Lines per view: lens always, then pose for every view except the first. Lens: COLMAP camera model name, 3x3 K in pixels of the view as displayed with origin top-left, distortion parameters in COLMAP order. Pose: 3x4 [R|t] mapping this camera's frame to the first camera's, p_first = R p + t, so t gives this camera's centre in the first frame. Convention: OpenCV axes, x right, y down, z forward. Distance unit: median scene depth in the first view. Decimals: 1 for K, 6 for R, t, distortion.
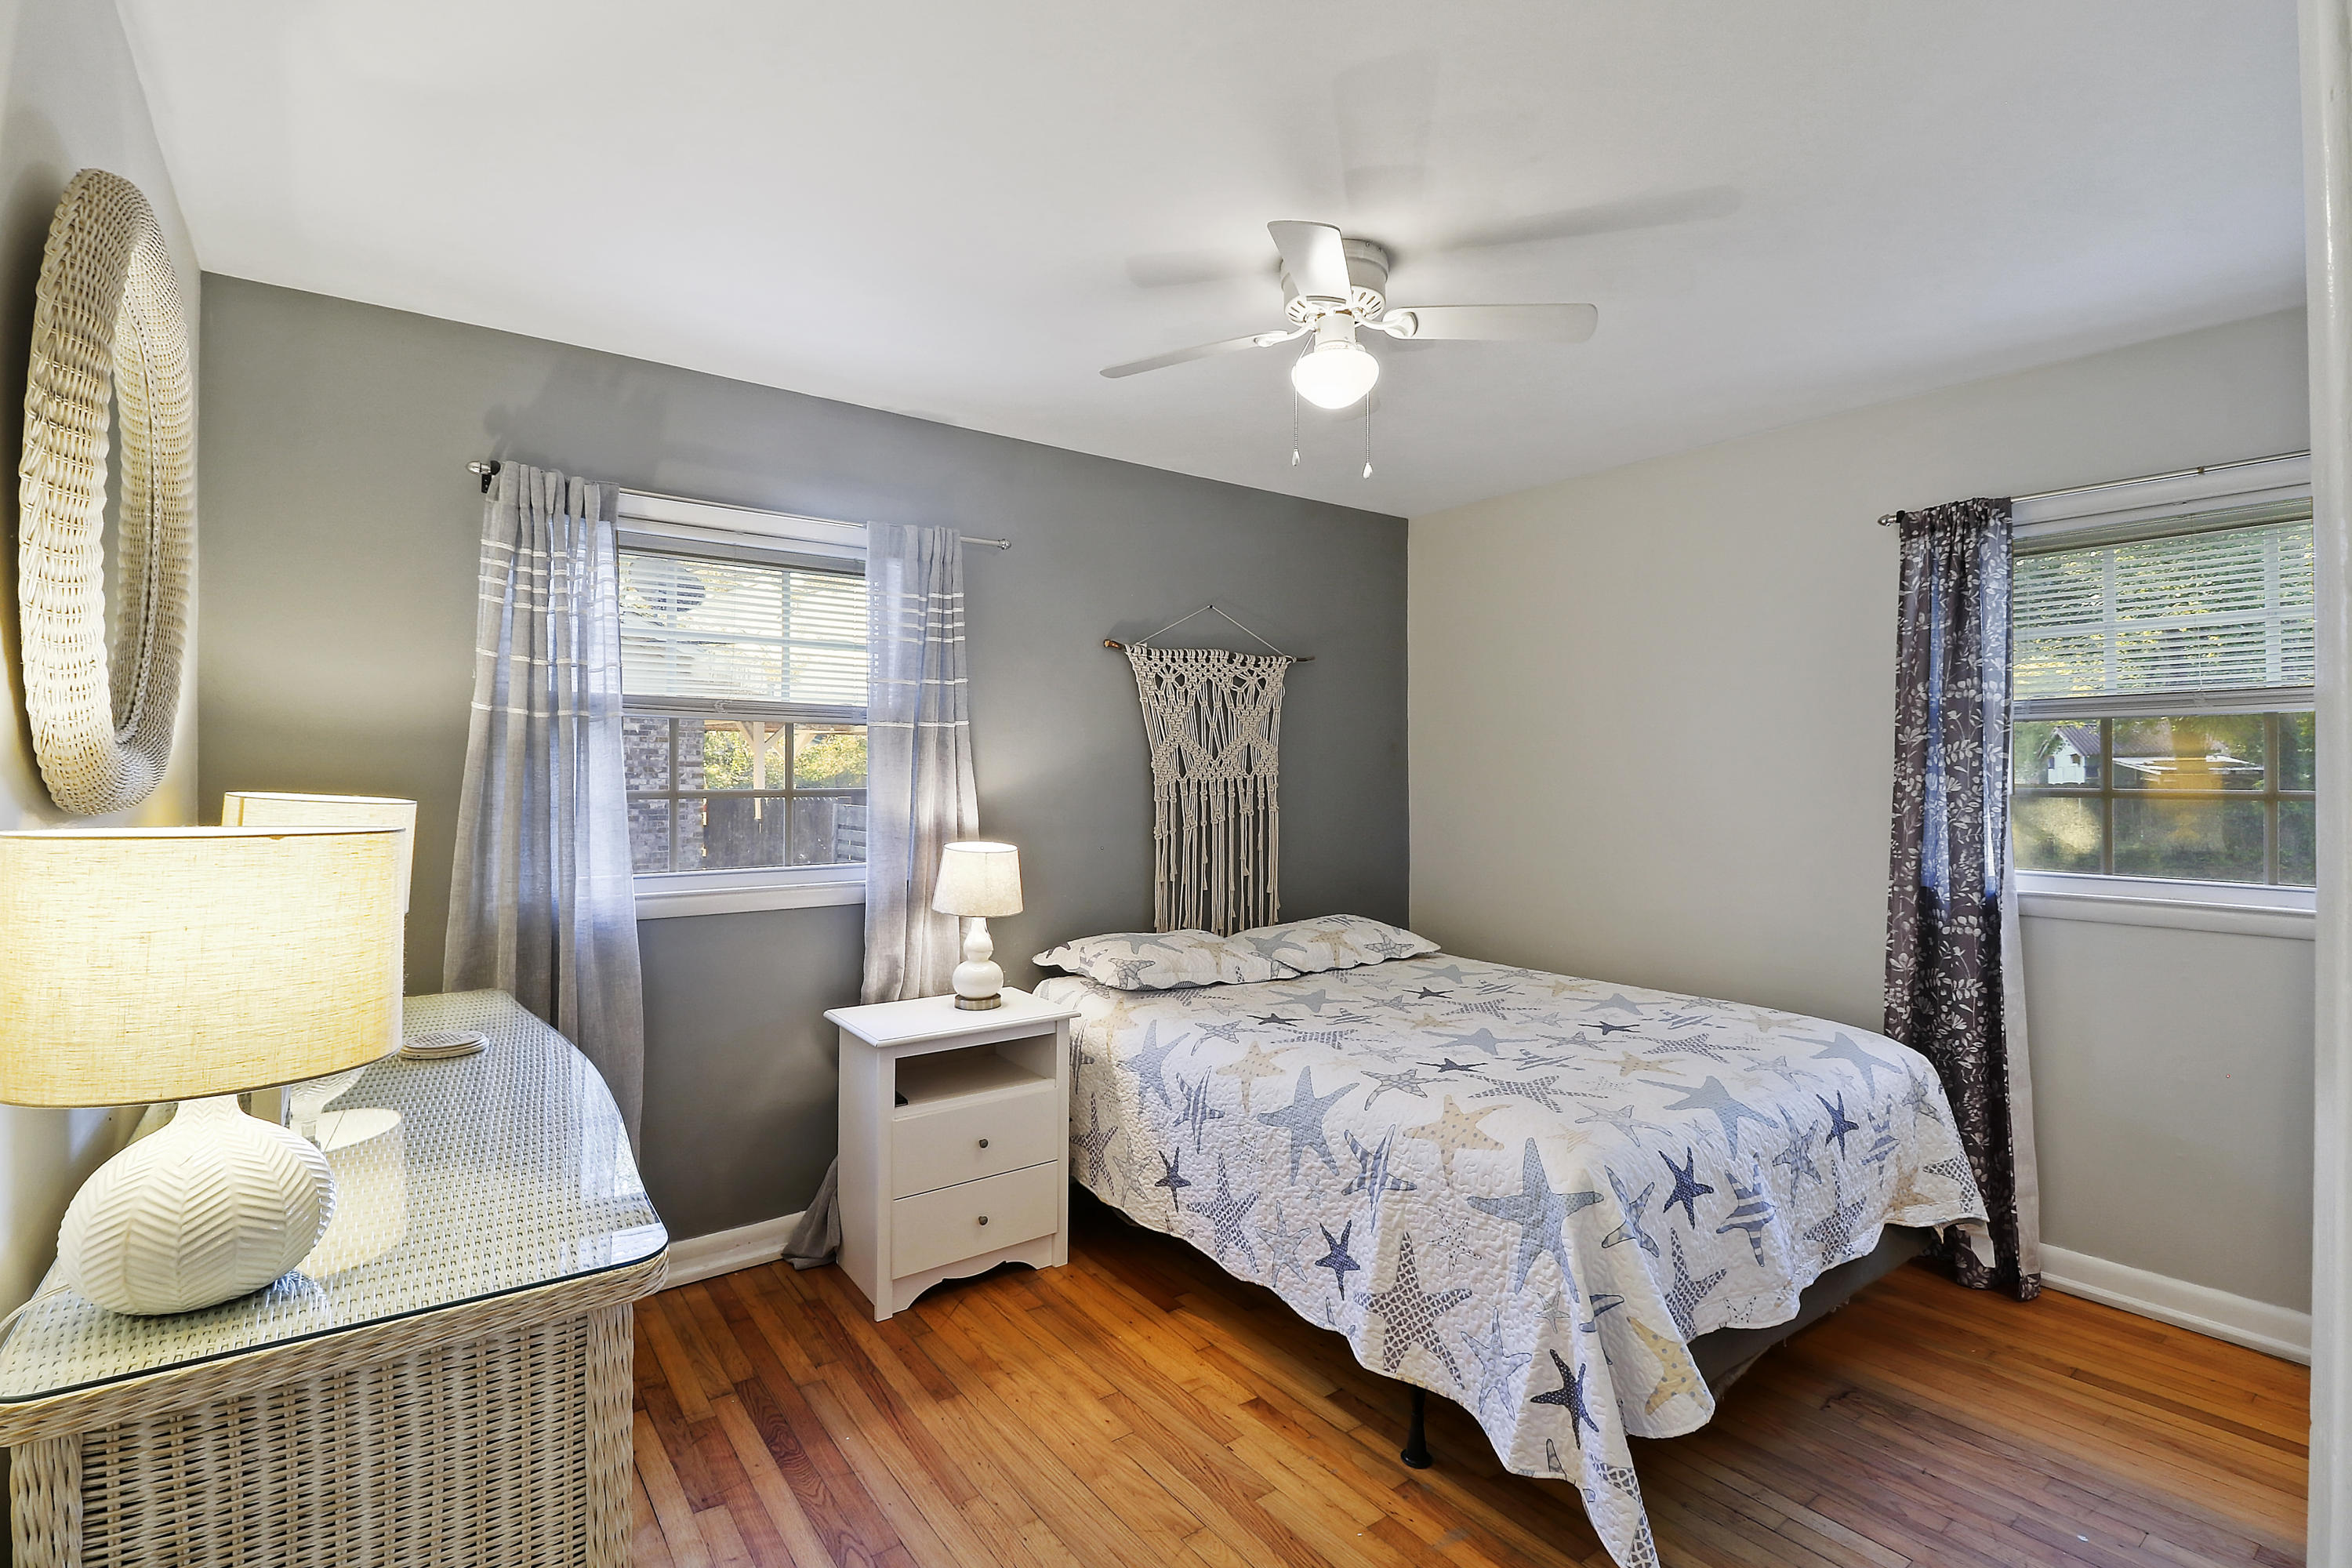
lens RADIAL K [[1064.5, 0, 1172.8], [0, 1064.5, 769.0], [0, 0, 1]] dist [0.011498, -0.001015]
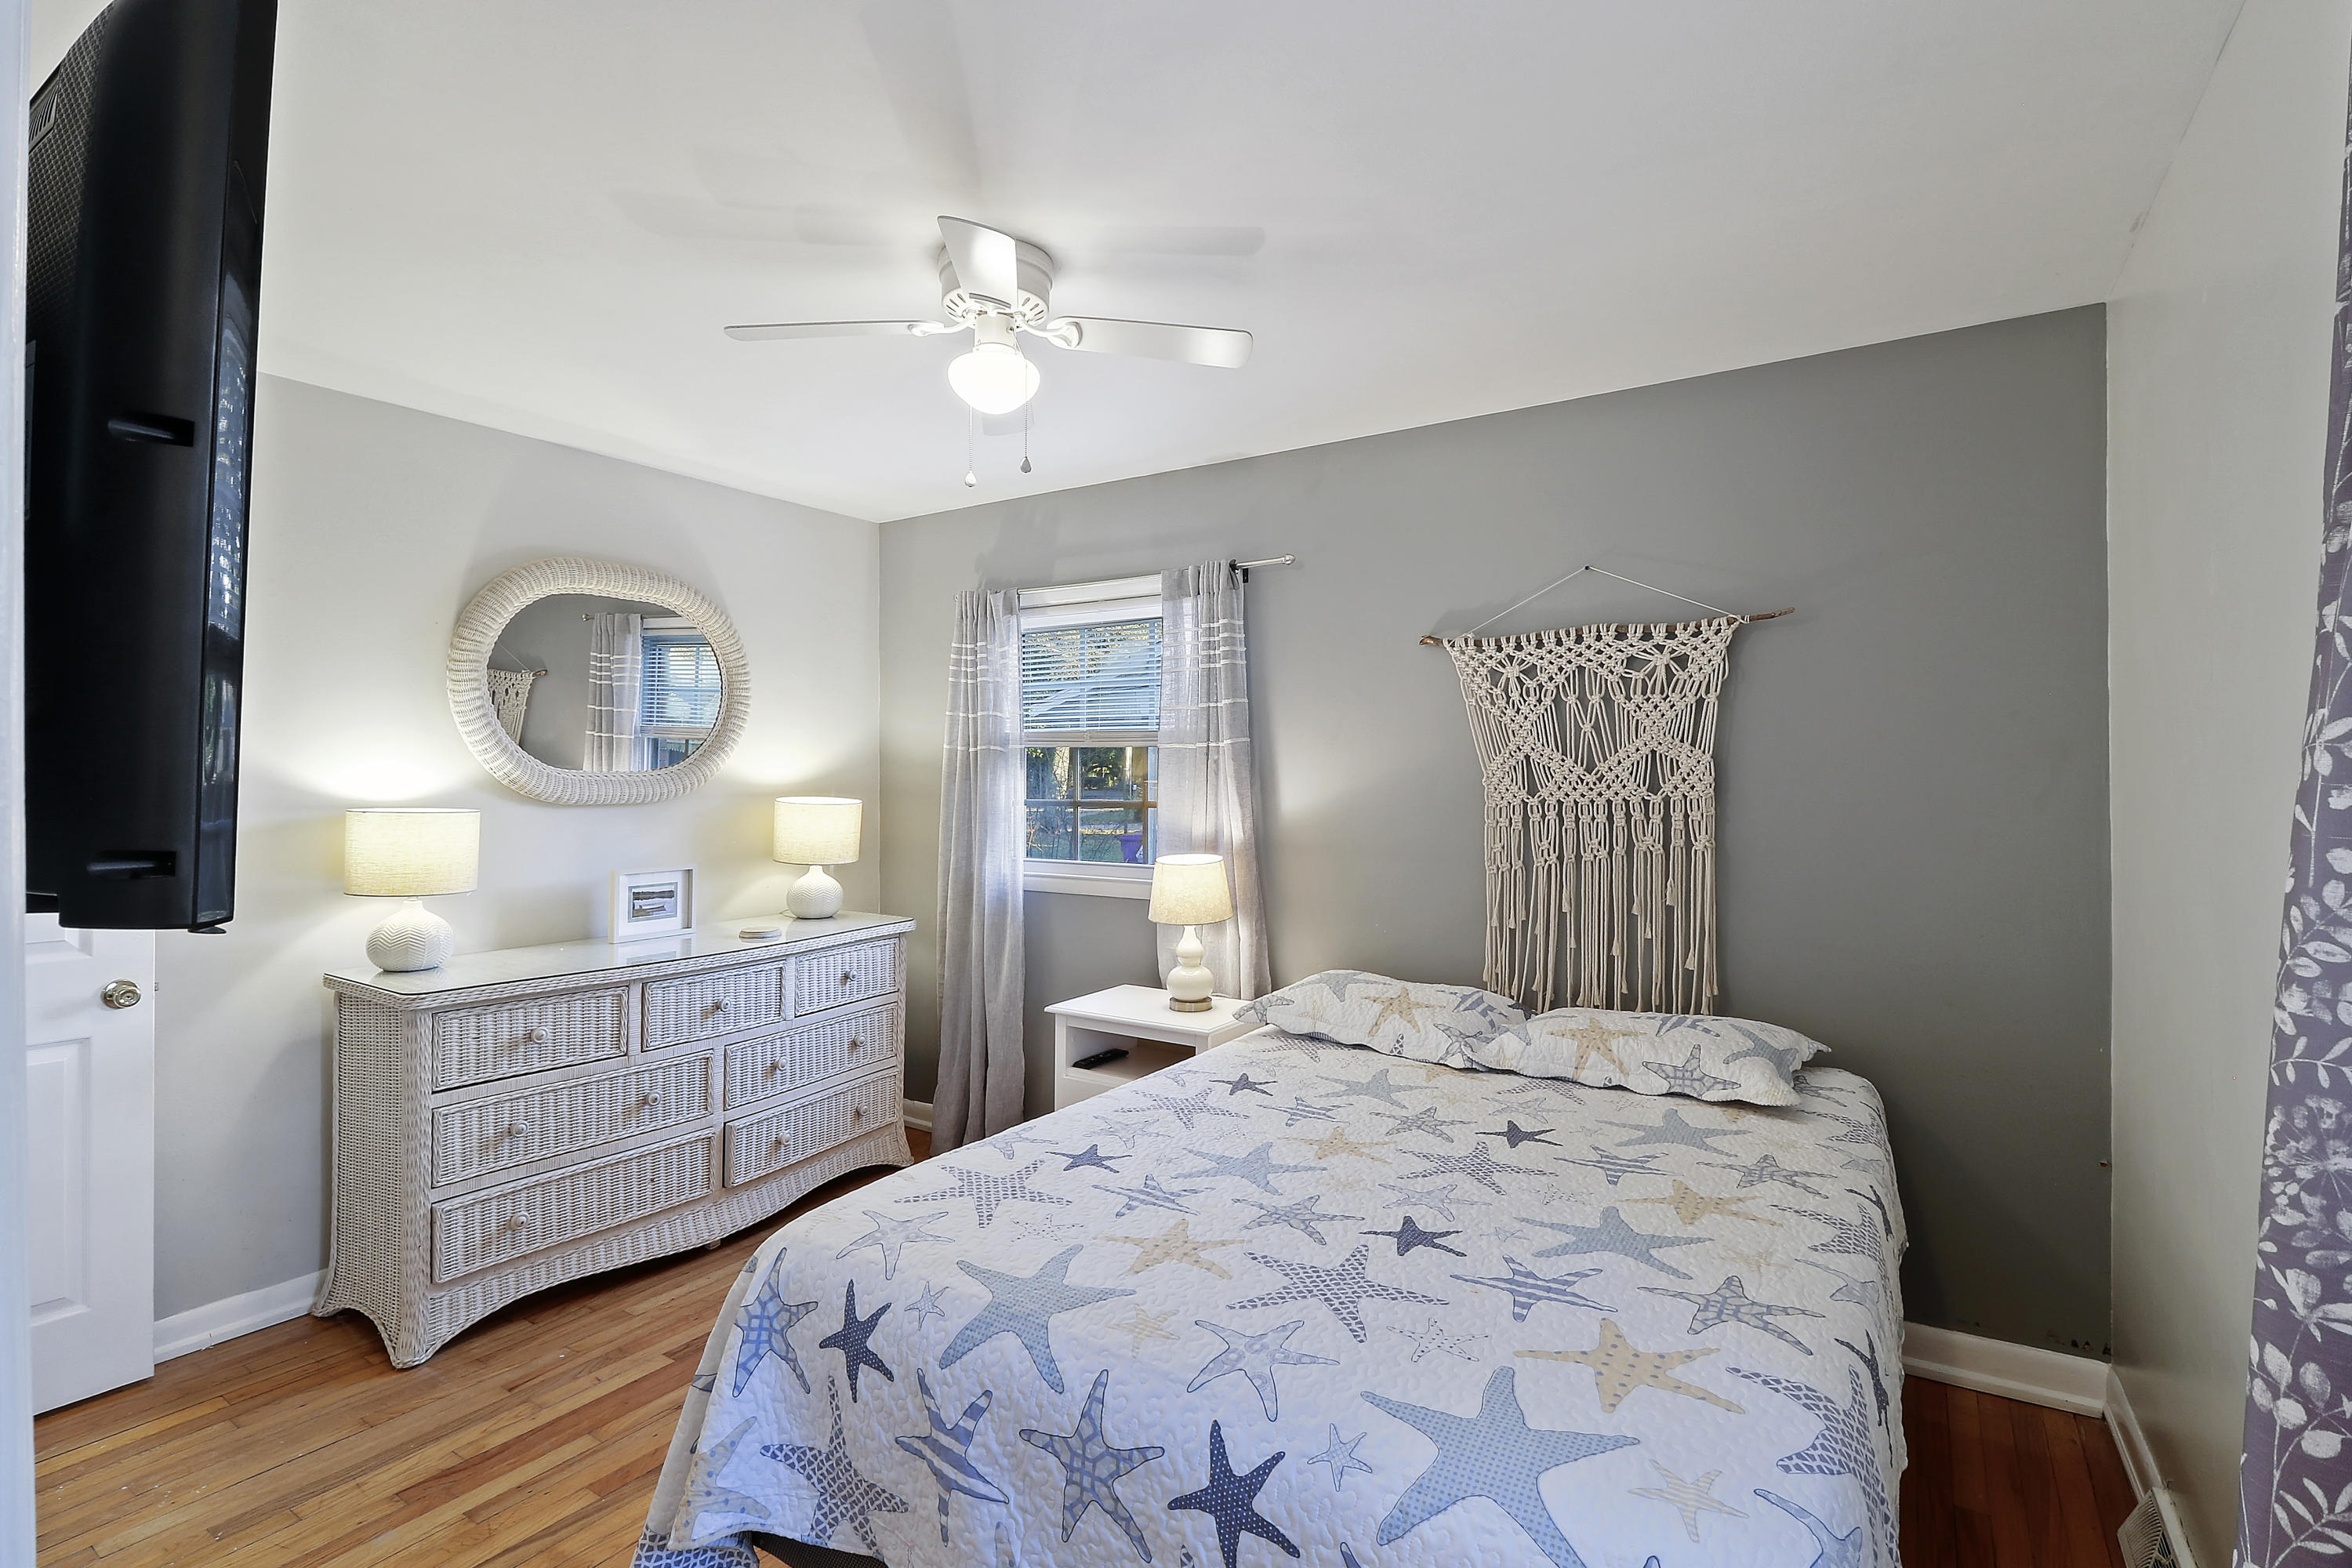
lens RADIAL K [[1064.5, 0, 1172.8], [0, 1064.5, 769.0], [0, 0, 1]] dist [0.011498, -0.001015]
pose [[0.363704, -0.005174, -0.931500, 0.909891], [0.002493, 0.999986, -0.004581, -0.013753], [0.931511, -0.000656, 0.363712, 0.673240]]
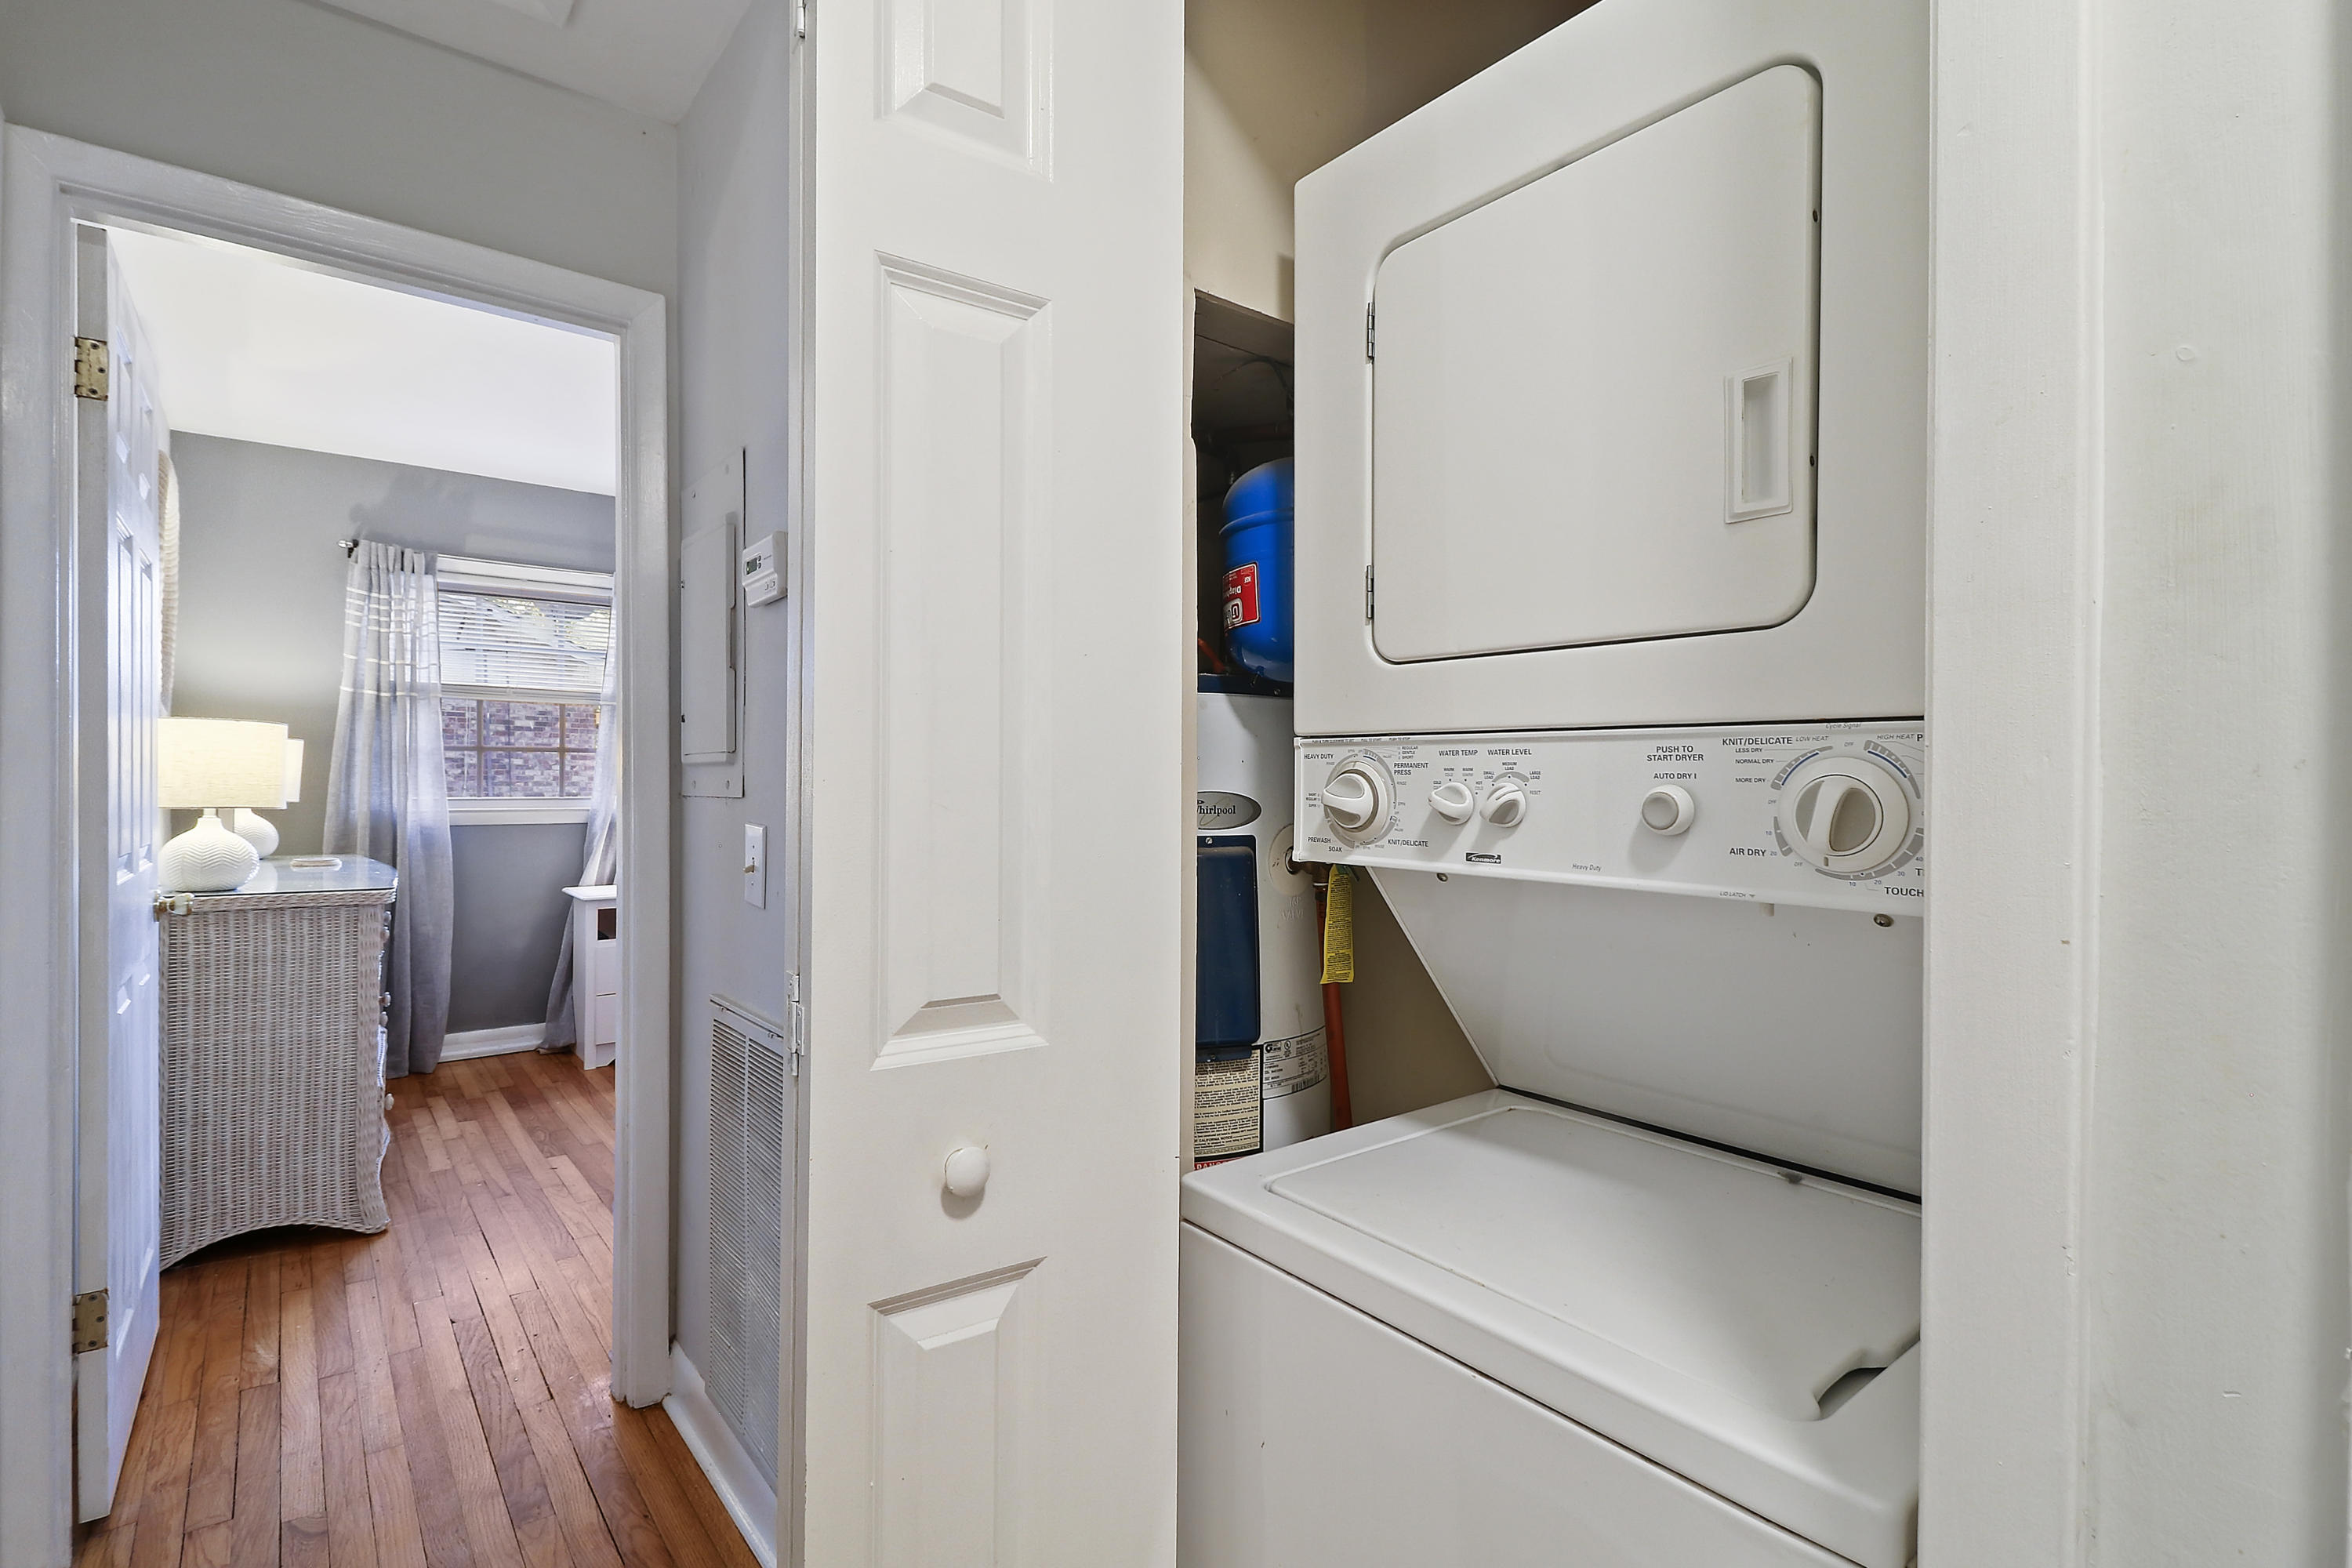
lens RADIAL K [[1035.9, 0, 1112.5], [0, 1035.9, 776.6], [0, 0, 1]] dist [0.022450, 0.000122]
pose [[0.999764, -0.003191, 0.021496, 0.463374], [0.003228, 0.999993, -0.001694, 0.077108], [-0.021491, 0.001763, 0.999767, -0.596400]]
